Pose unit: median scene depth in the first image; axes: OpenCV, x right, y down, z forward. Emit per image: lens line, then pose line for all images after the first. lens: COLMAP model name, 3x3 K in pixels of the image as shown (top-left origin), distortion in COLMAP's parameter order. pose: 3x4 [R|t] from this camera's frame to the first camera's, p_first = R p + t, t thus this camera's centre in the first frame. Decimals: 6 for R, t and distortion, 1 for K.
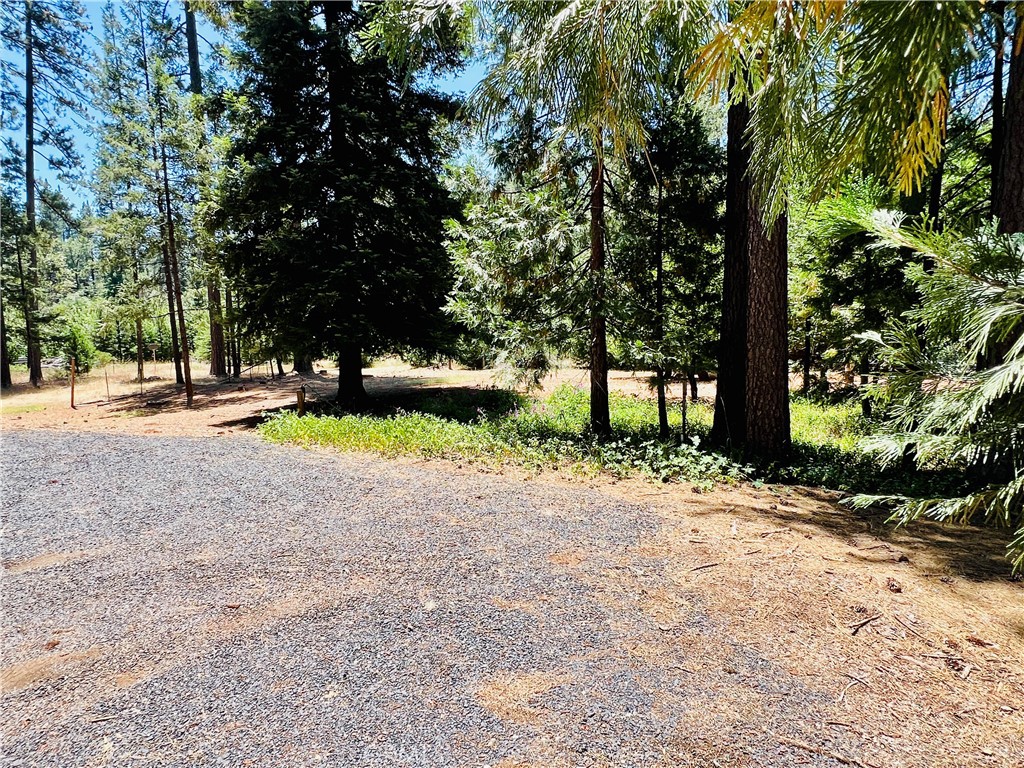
lens RADIAL K [[621.9, 0, 506.0], [0, 621.9, 386.9], [0, 0, 1]] dist [-0.000031, -0.002667]
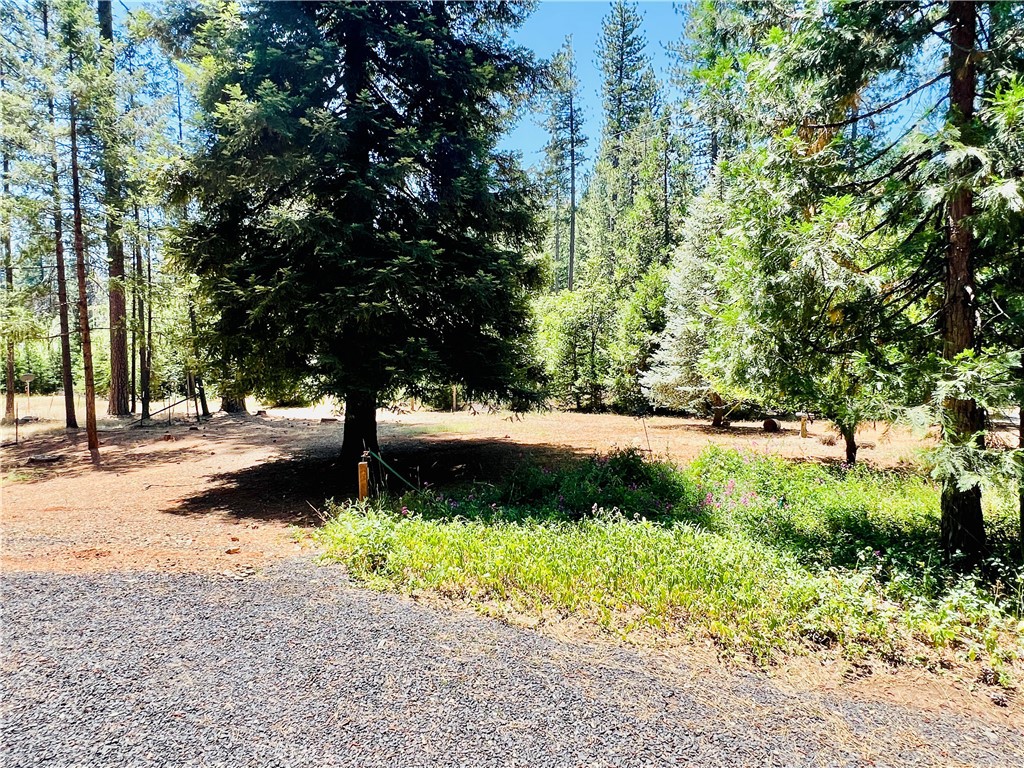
lens RADIAL K [[621.9, 0, 506.0], [0, 621.9, 386.9], [0, 0, 1]] dist [-0.000031, -0.002667]
pose [[0.987507, 0.013650, 0.156983, -0.162325], [-0.004708, 0.998352, -0.057195, -0.018392], [-0.157505, 0.055741, 0.985944, 0.226353]]
